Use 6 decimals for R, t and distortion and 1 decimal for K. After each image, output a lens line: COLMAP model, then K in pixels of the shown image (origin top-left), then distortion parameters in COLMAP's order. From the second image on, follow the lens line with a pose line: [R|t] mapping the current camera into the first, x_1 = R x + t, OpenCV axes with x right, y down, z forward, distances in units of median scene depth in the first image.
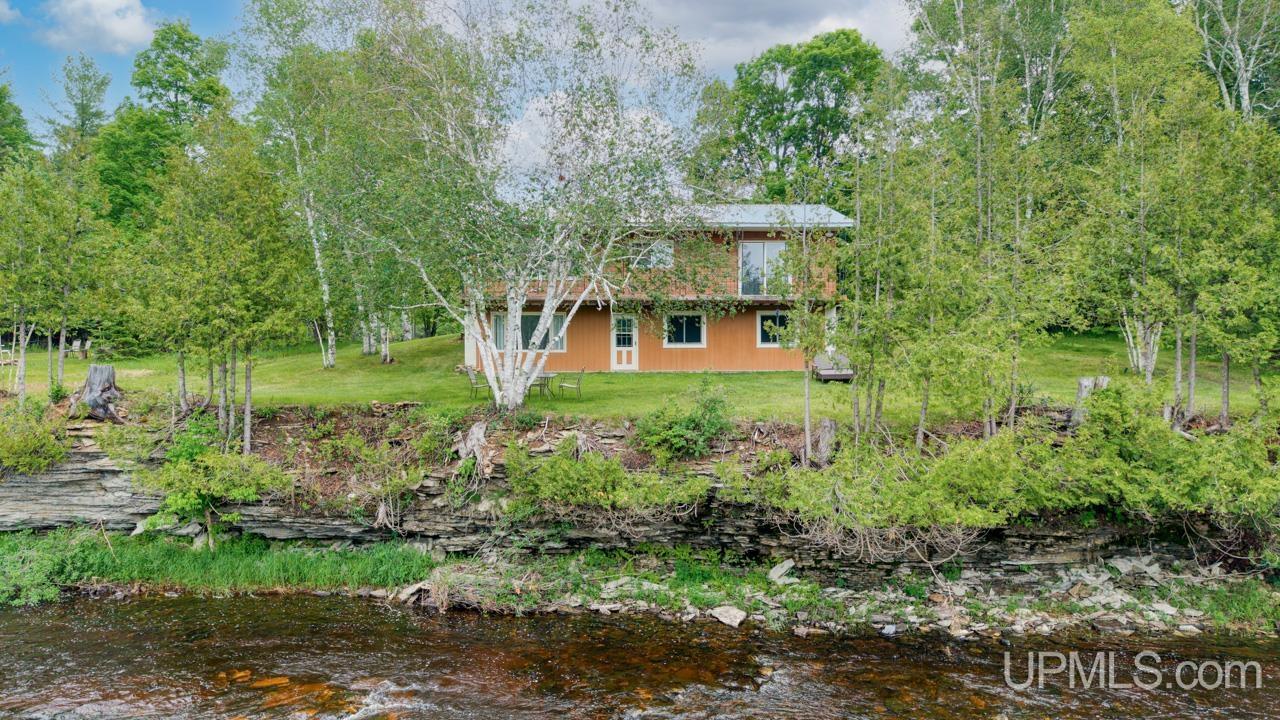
lens RADIAL K [[852.1, 0, 641.1], [0, 852.1, 383.2], [0, 0, 1]] dist [0.008659, -0.001853]
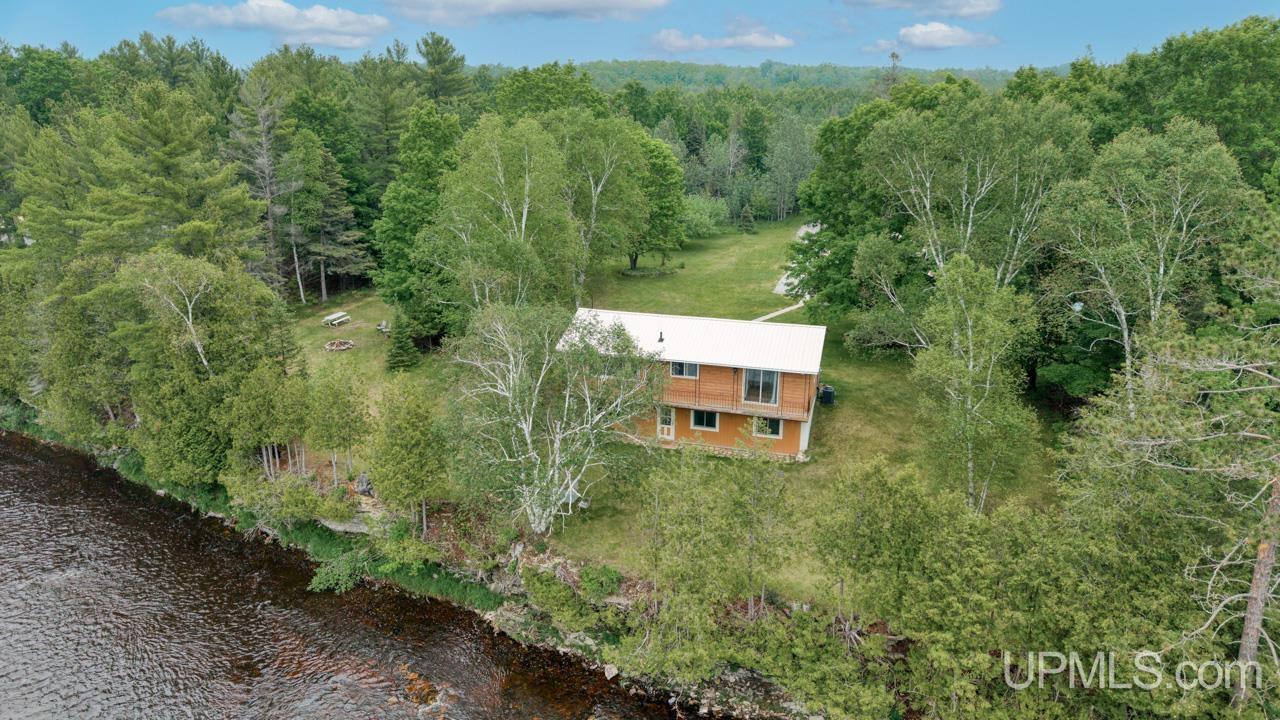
lens RADIAL K [[852.1, 0, 641.1], [0, 852.1, 383.2], [0, 0, 1]] dist [0.008659, -0.001853]
pose [[0.935219, 0.123741, -0.331743, 0.730154], [-0.012780, 0.948129, 0.317628, -1.000181], [0.353839, -0.292812, 0.888290, -0.599635]]
